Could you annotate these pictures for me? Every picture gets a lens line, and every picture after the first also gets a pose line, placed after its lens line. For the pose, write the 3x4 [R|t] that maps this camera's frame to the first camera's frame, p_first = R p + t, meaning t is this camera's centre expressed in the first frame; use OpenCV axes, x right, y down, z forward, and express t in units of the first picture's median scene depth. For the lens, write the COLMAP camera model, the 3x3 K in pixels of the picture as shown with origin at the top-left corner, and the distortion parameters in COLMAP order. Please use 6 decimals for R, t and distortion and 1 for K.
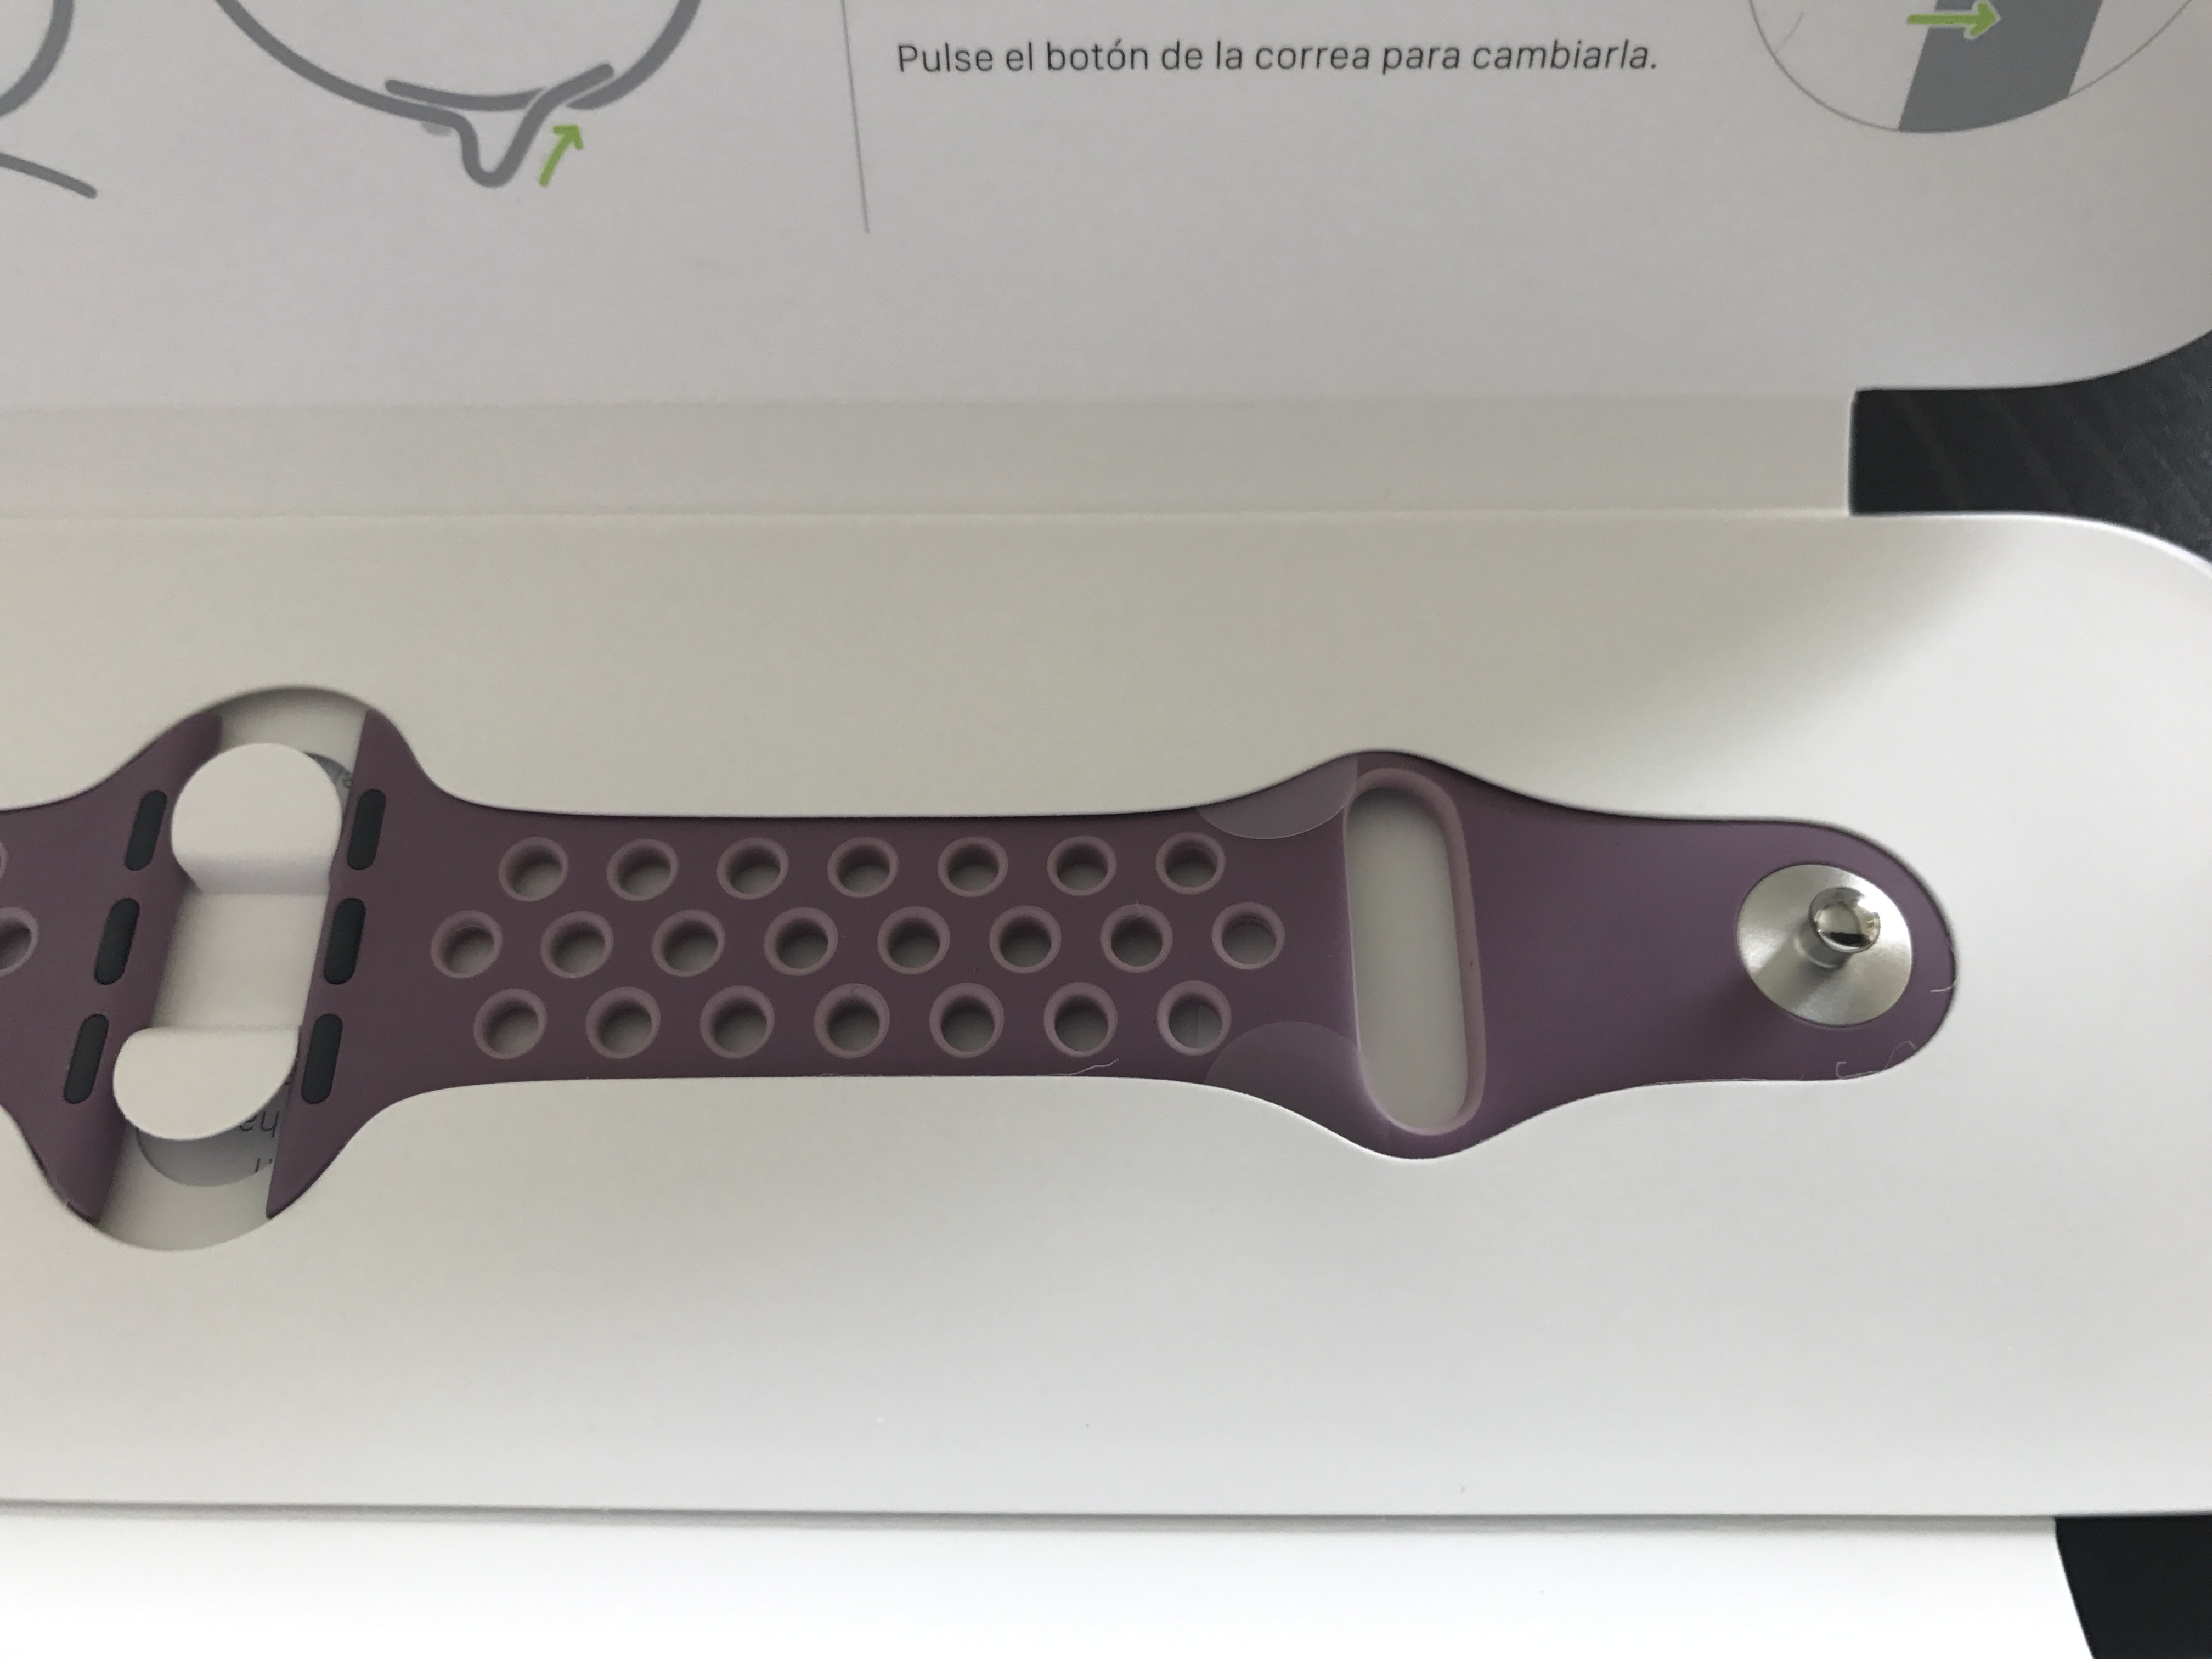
lens RADIAL K [[1868.0, 0, 1114.8], [0, 1868.0, 811.4], [0, 0, 1]] dist [-0.011773, -0.042680]
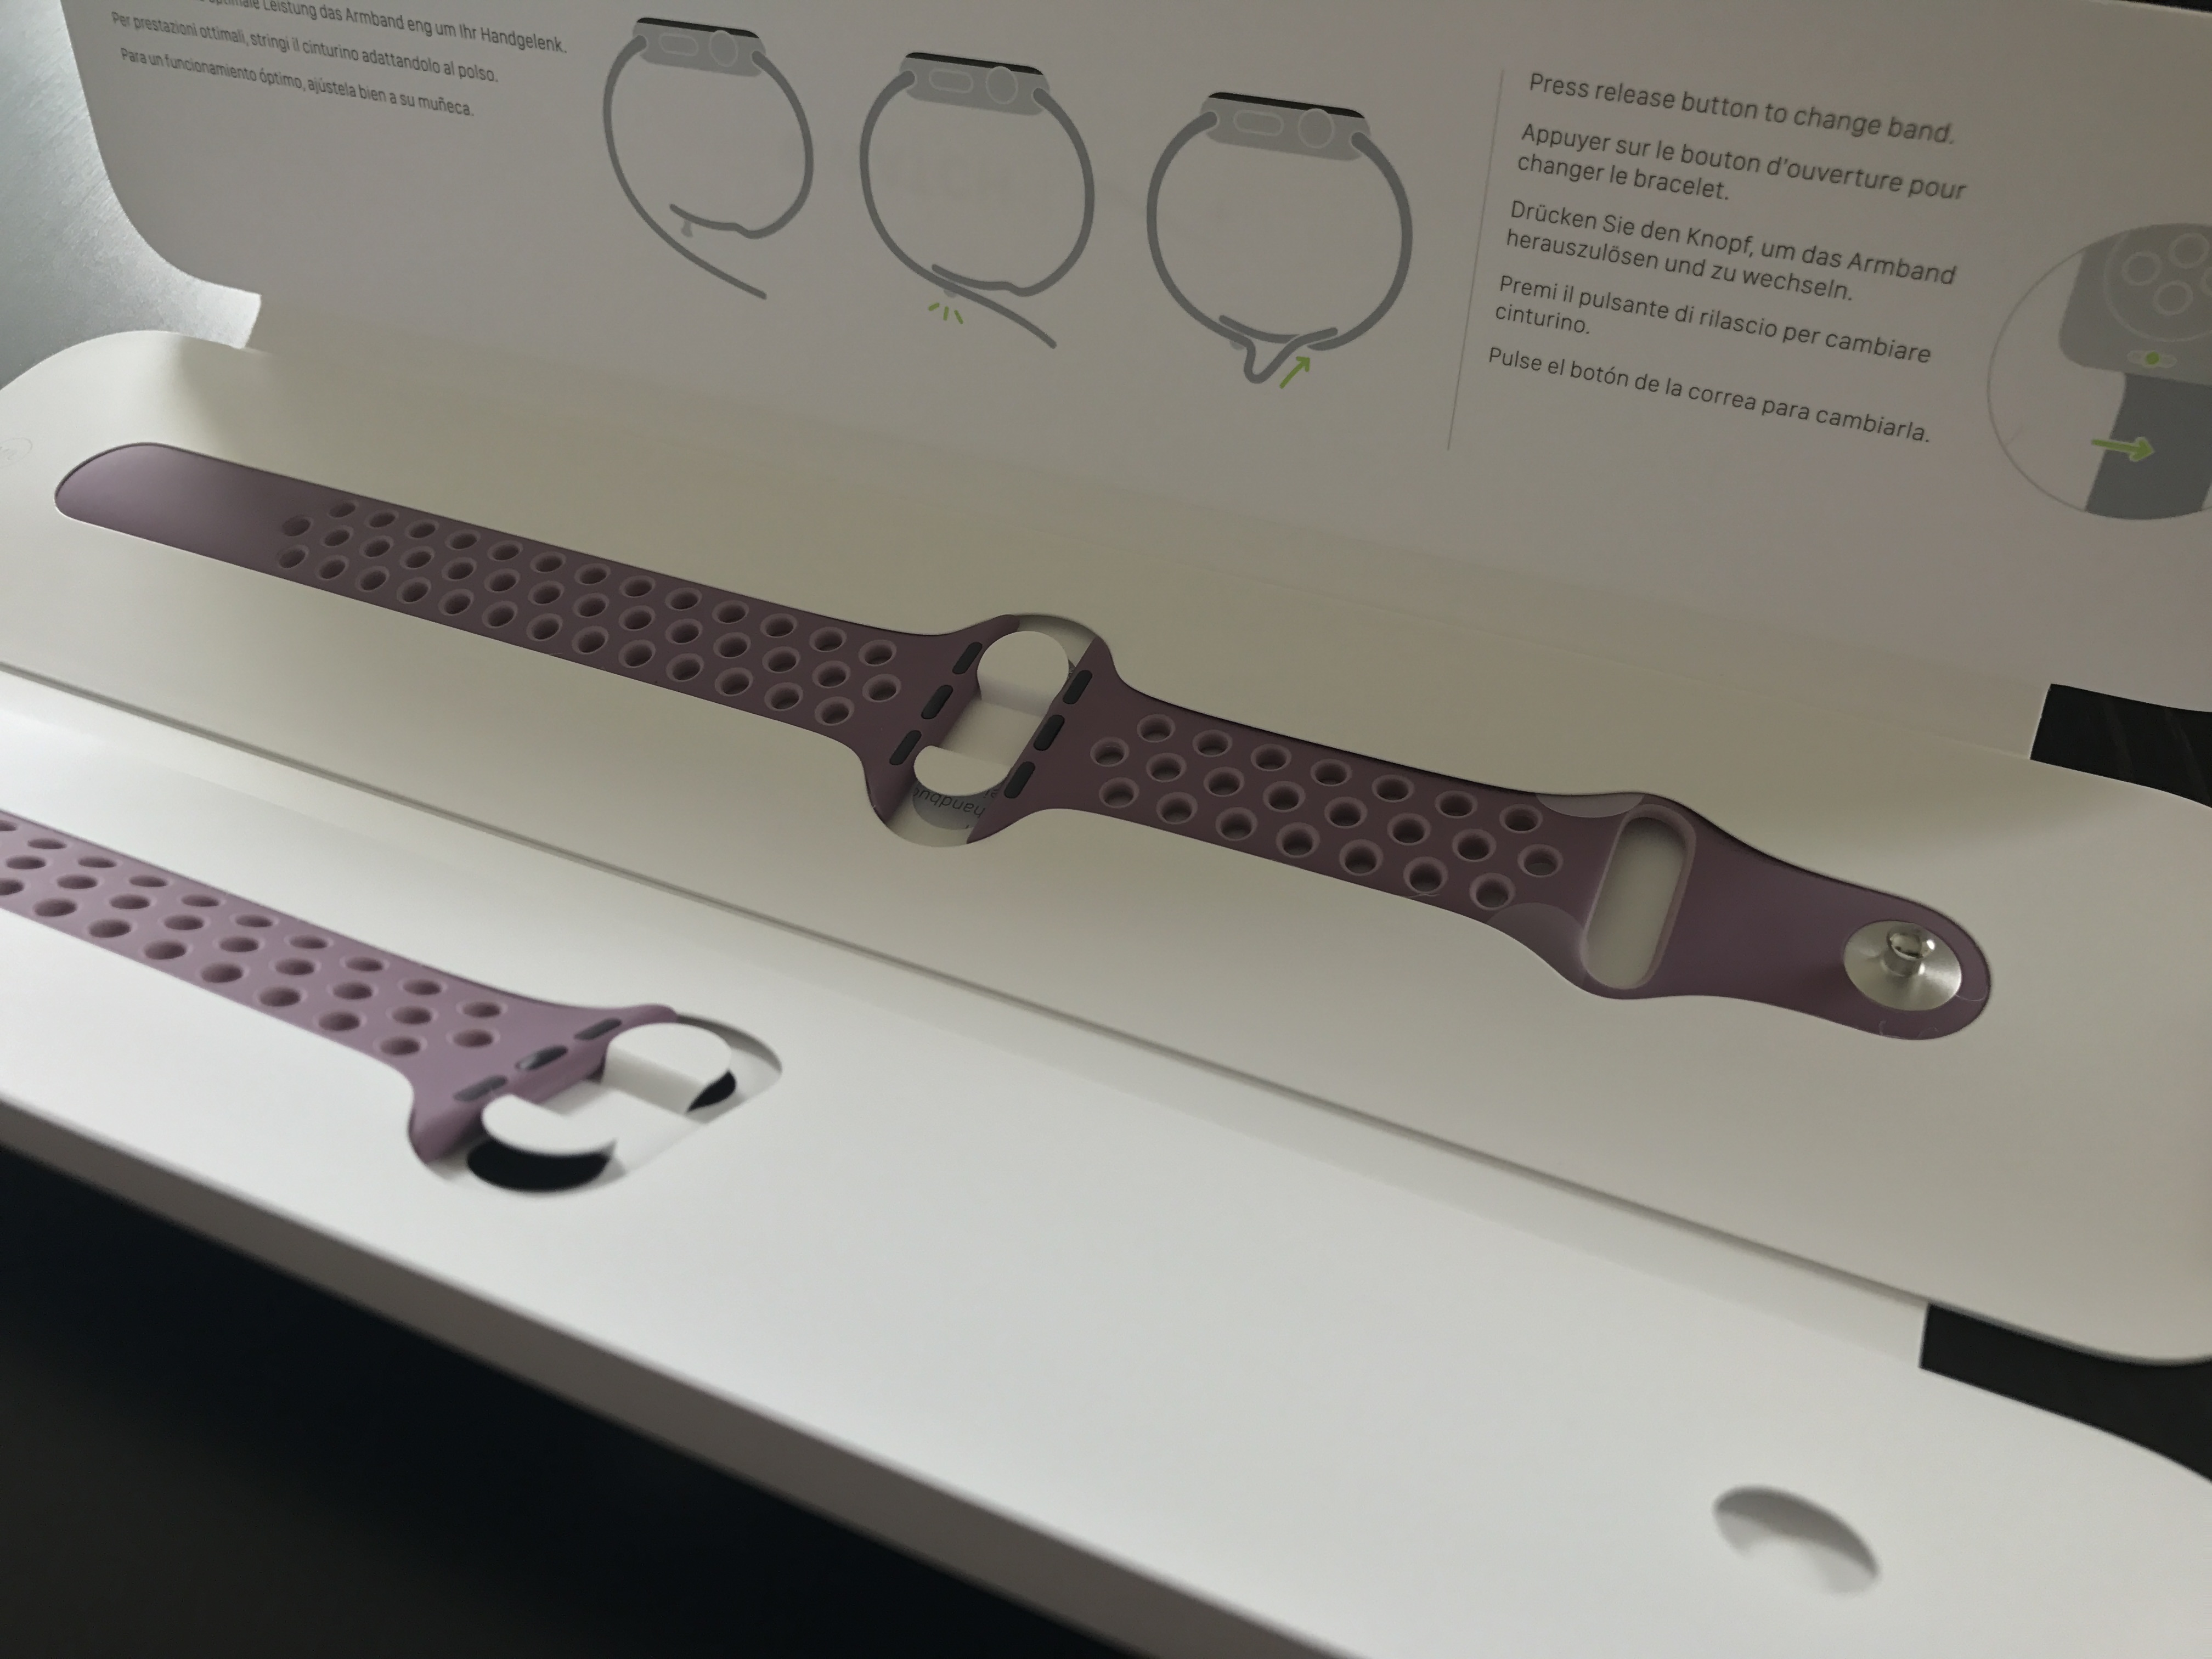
lens RADIAL K [[1868.0, 0, 1108.6], [0, 1868.0, 852.0], [0, 0, 1]] dist [-0.011773, -0.042680]
pose [[0.910089, 0.263384, -0.319947, 0.252388], [-0.327418, 0.930266, -0.165536, 0.462890], [0.254036, 0.255409, 0.932862, -0.655196]]
